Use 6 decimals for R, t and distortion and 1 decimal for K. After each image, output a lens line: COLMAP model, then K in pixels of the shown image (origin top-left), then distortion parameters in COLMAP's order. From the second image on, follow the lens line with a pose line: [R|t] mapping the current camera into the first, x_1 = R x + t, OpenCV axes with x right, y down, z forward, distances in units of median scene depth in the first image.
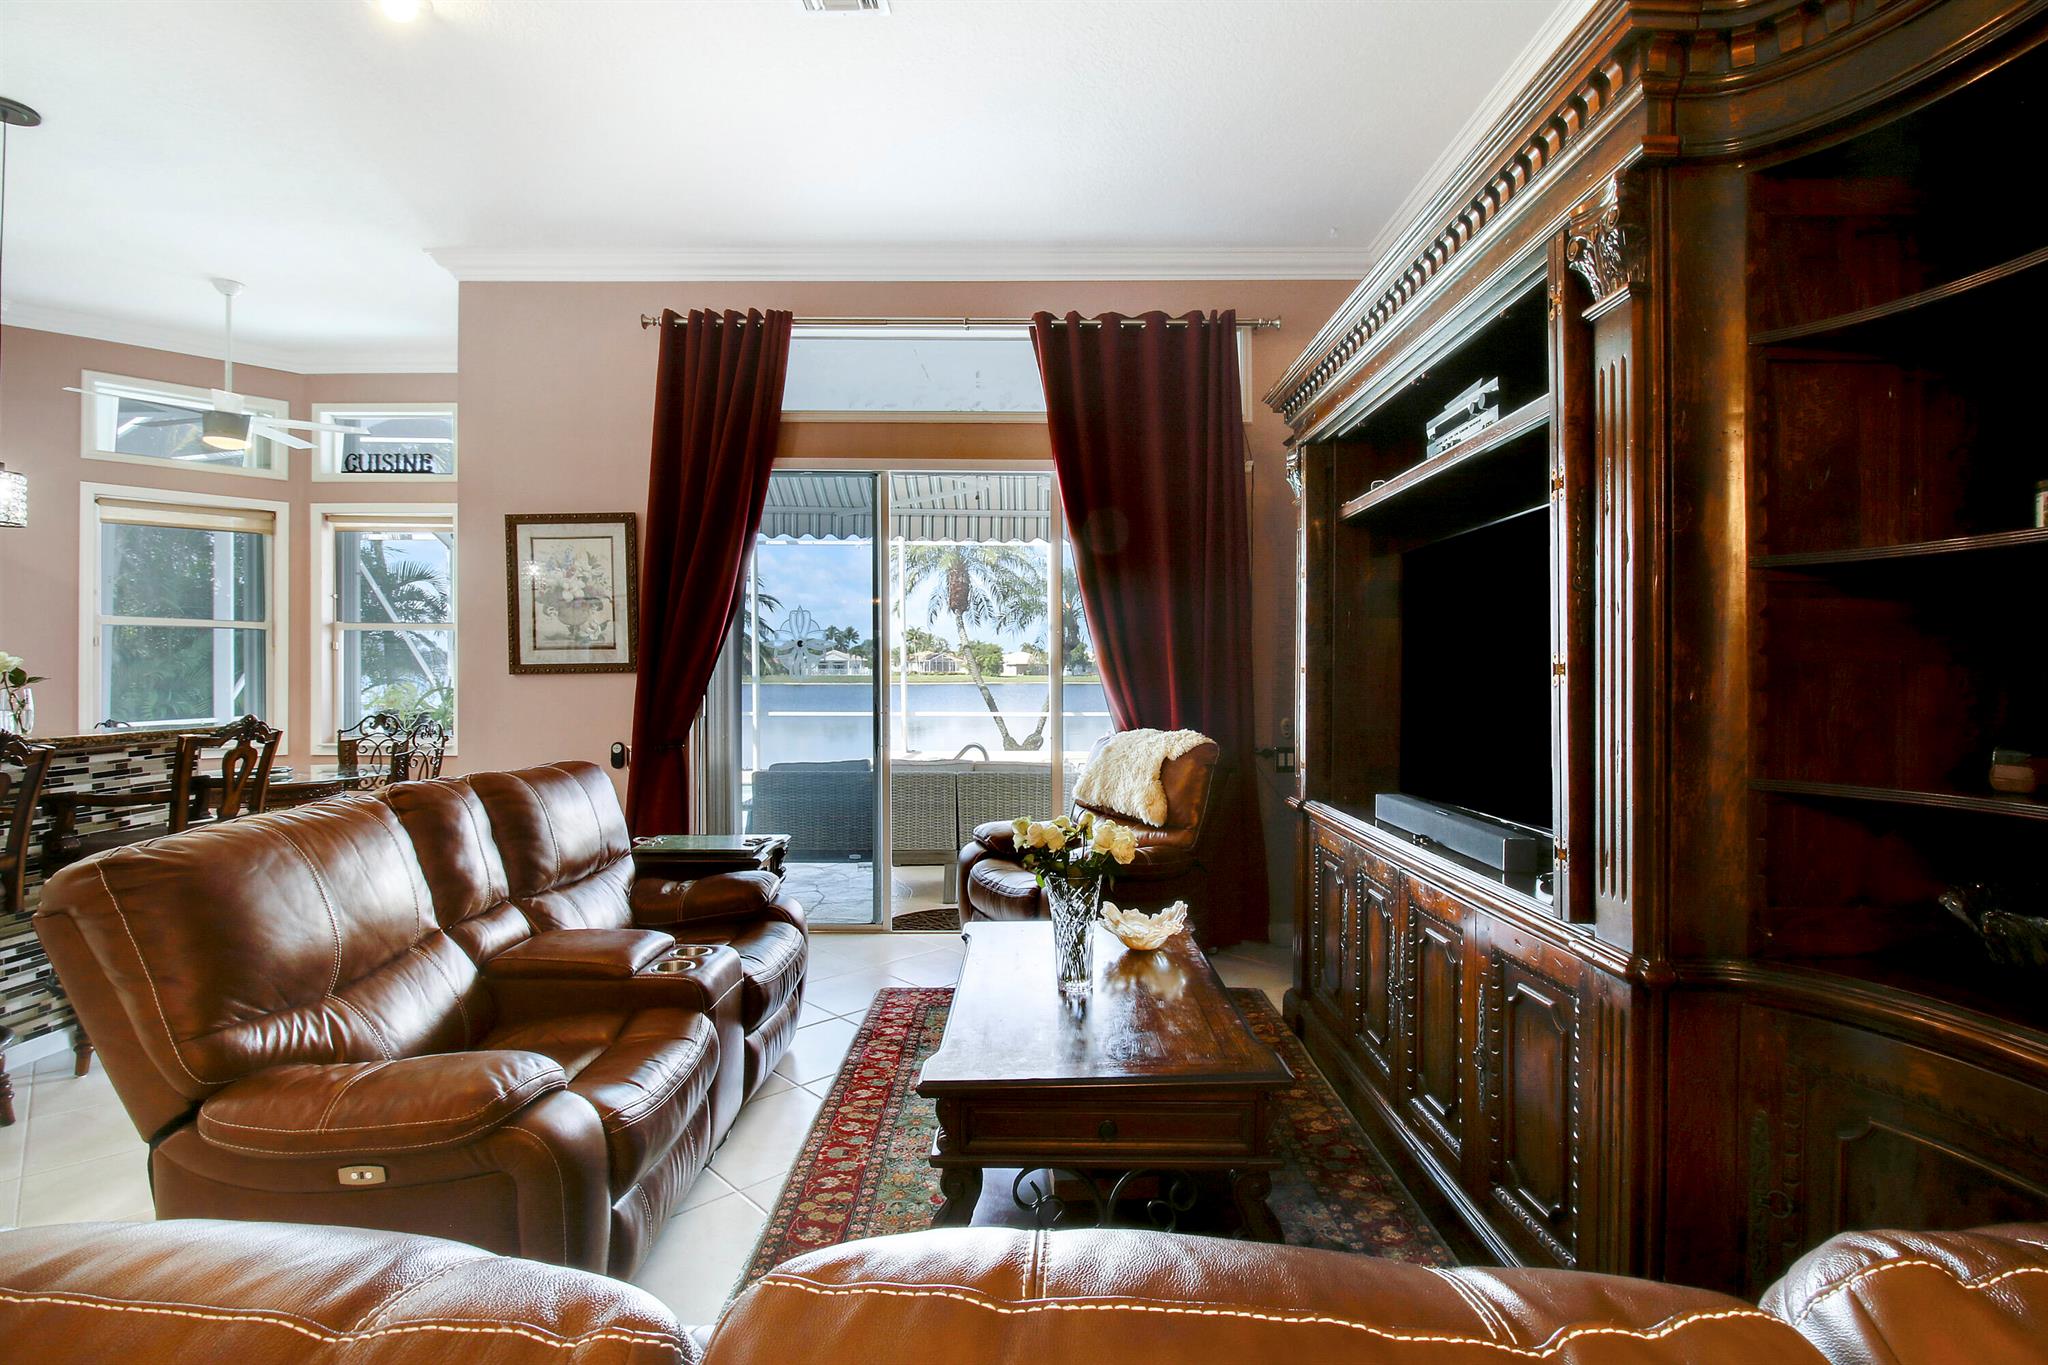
lens RADIAL K [[901.5, 0, 1053.4], [0, 901.5, 677.7], [0, 0, 1]] dist [0.014515, -0.016239]
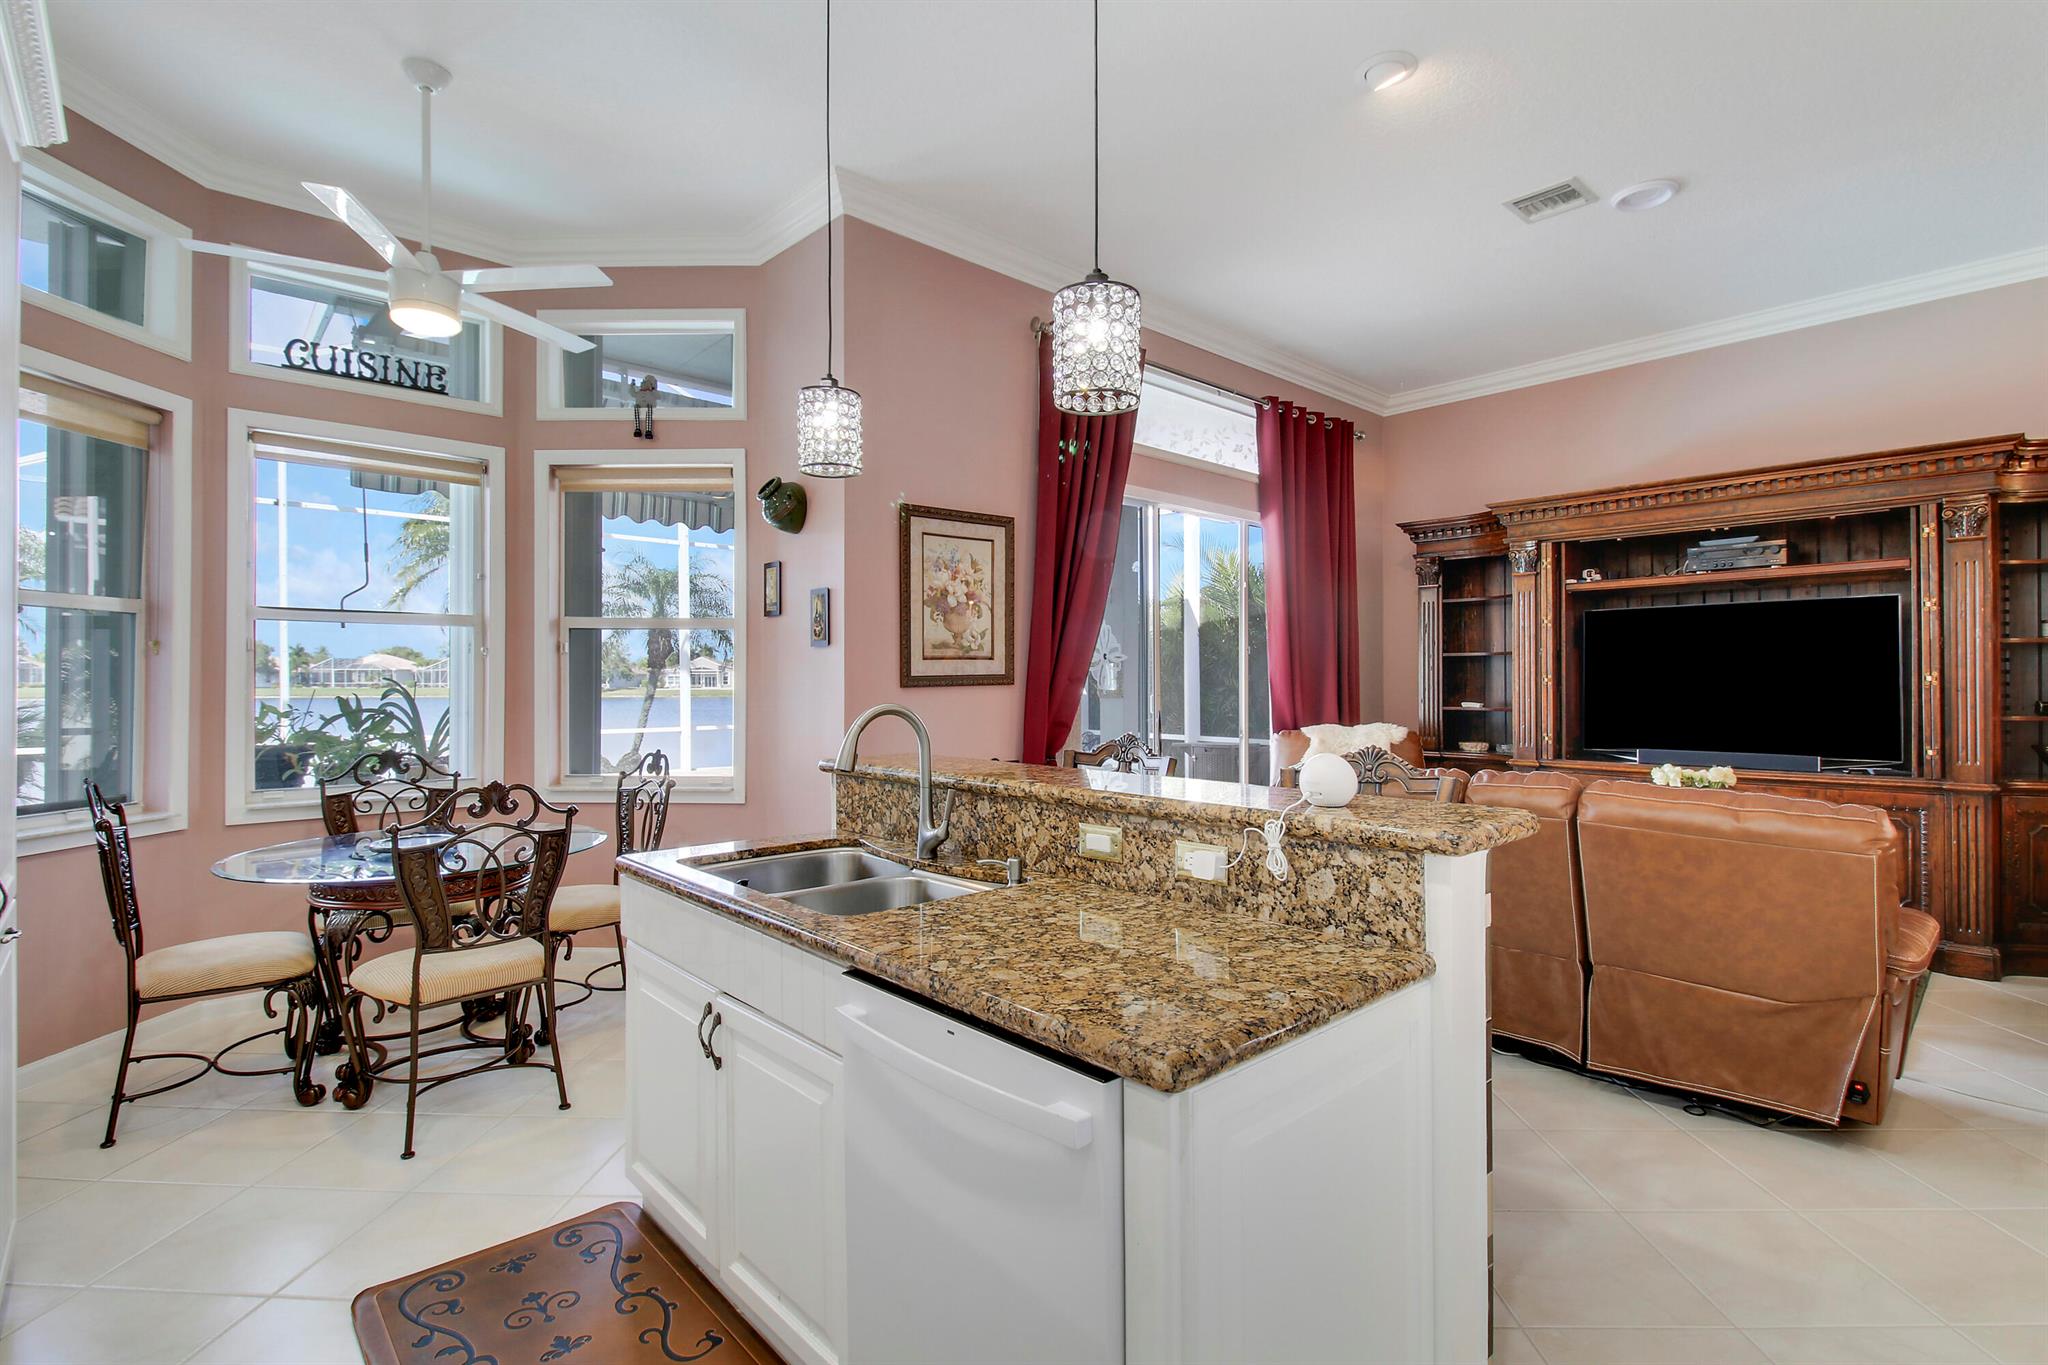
lens RADIAL K [[970.3, 0, 1015.3], [0, 970.3, 668.0], [0, 0, 1]] dist [0.003410, -0.013924]
pose [[0.756132, 0.008189, 0.654367, -1.125279], [0.005124, 0.999817, -0.018433, -0.004811], [-0.654399, 0.017291, 0.755952, 0.224734]]
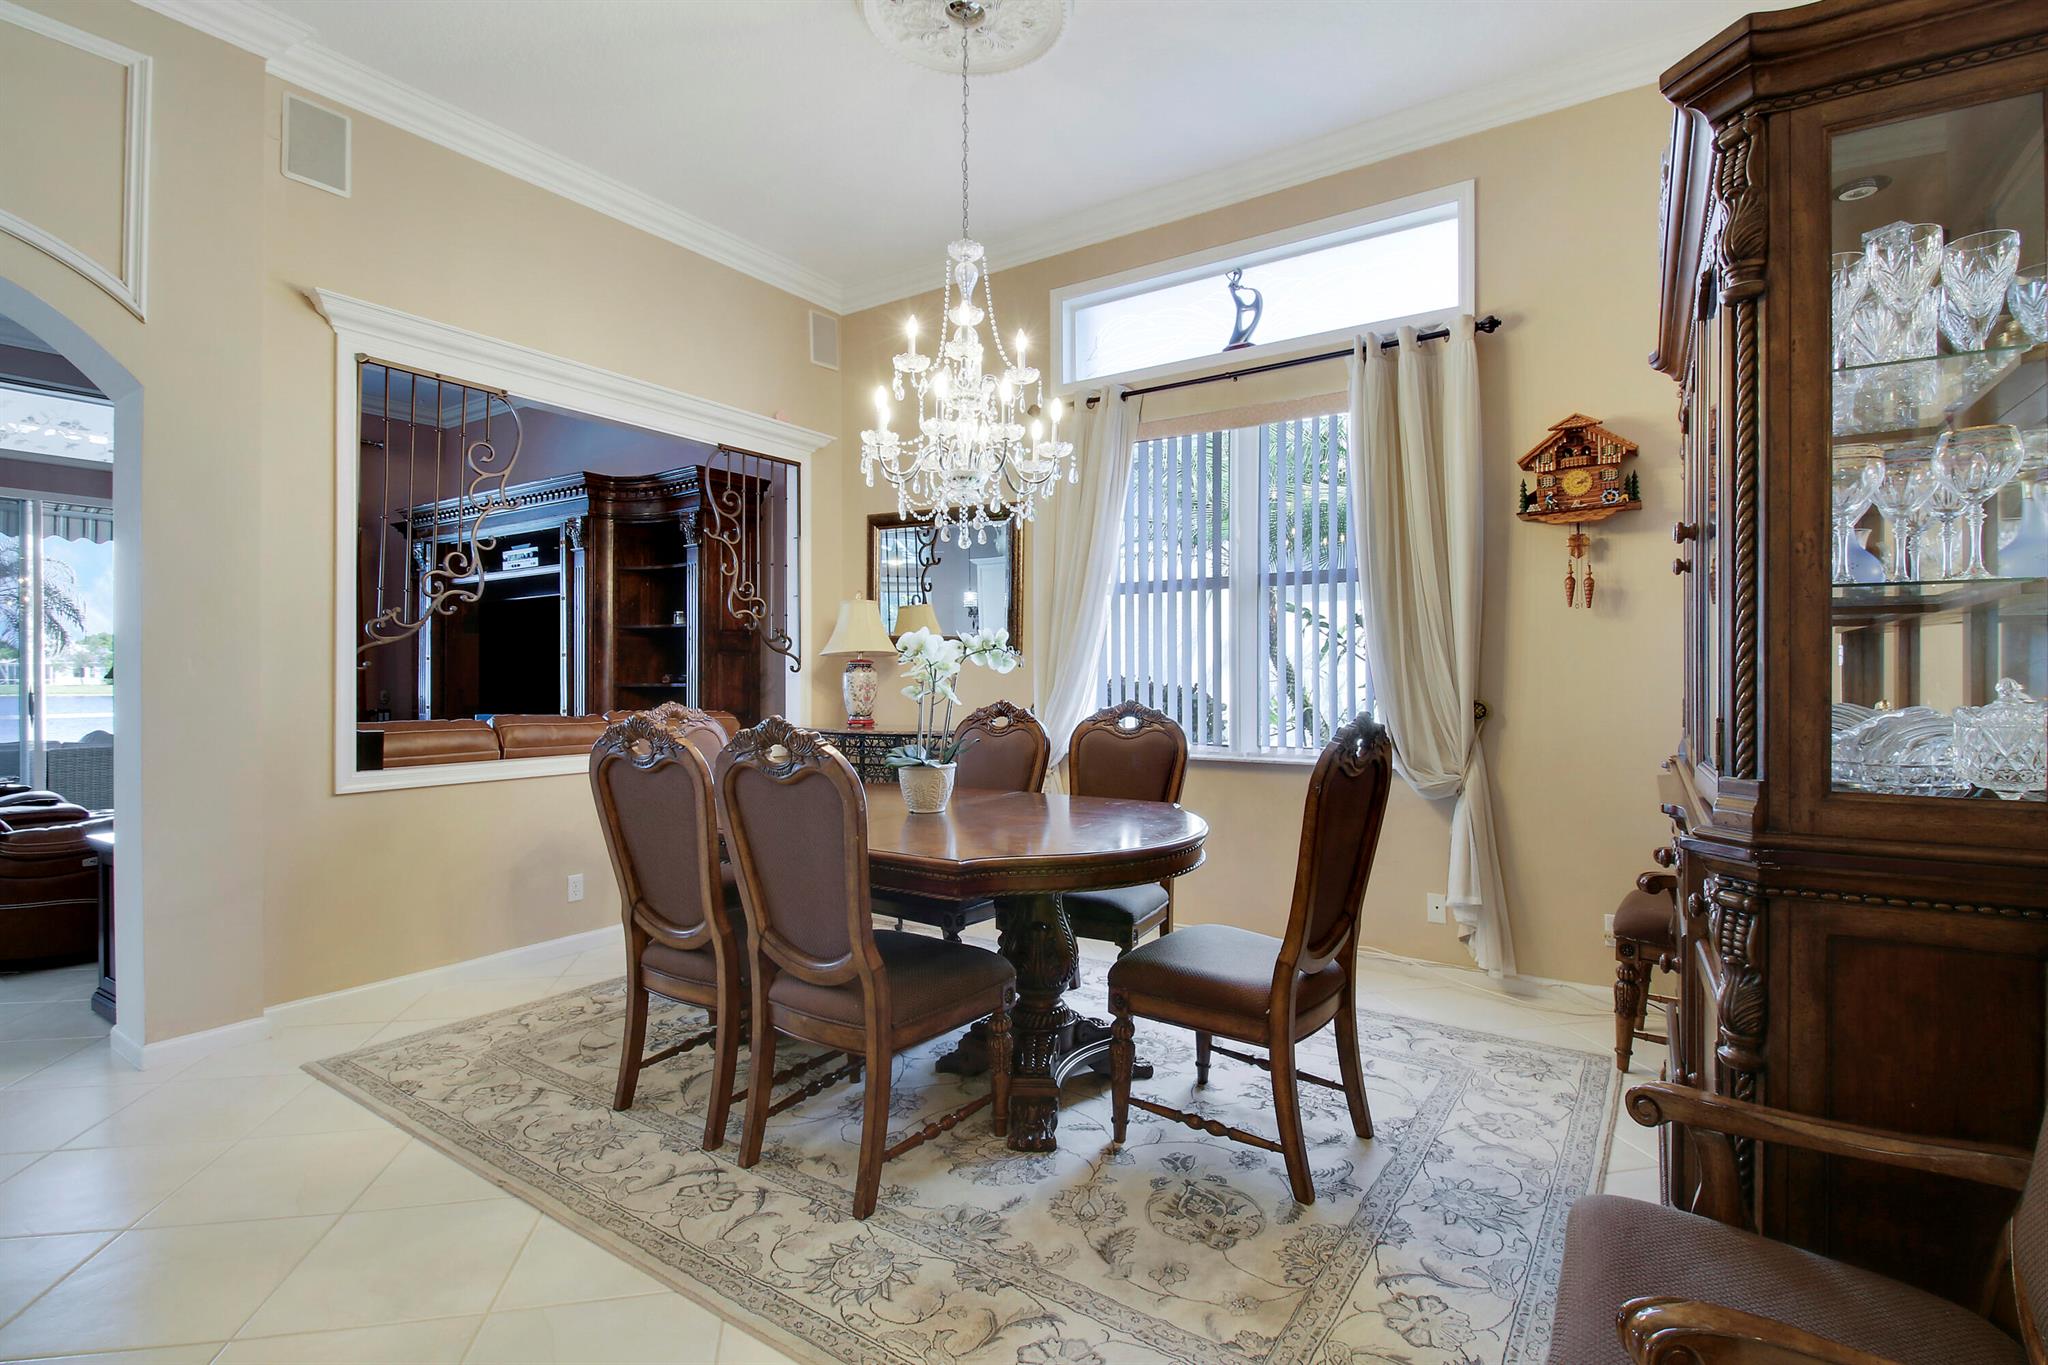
lens RADIAL K [[962.5, 0, 1016.9], [0, 962.5, 669.9], [0, 0, 1]] dist [-0.011081, -0.001194]
pose [[0.543745, -0.000979, 0.839250, -0.559143], [0.011638, 0.999912, -0.006374, 0.032194], [-0.839170, 0.013233, 0.543708, -0.861538]]
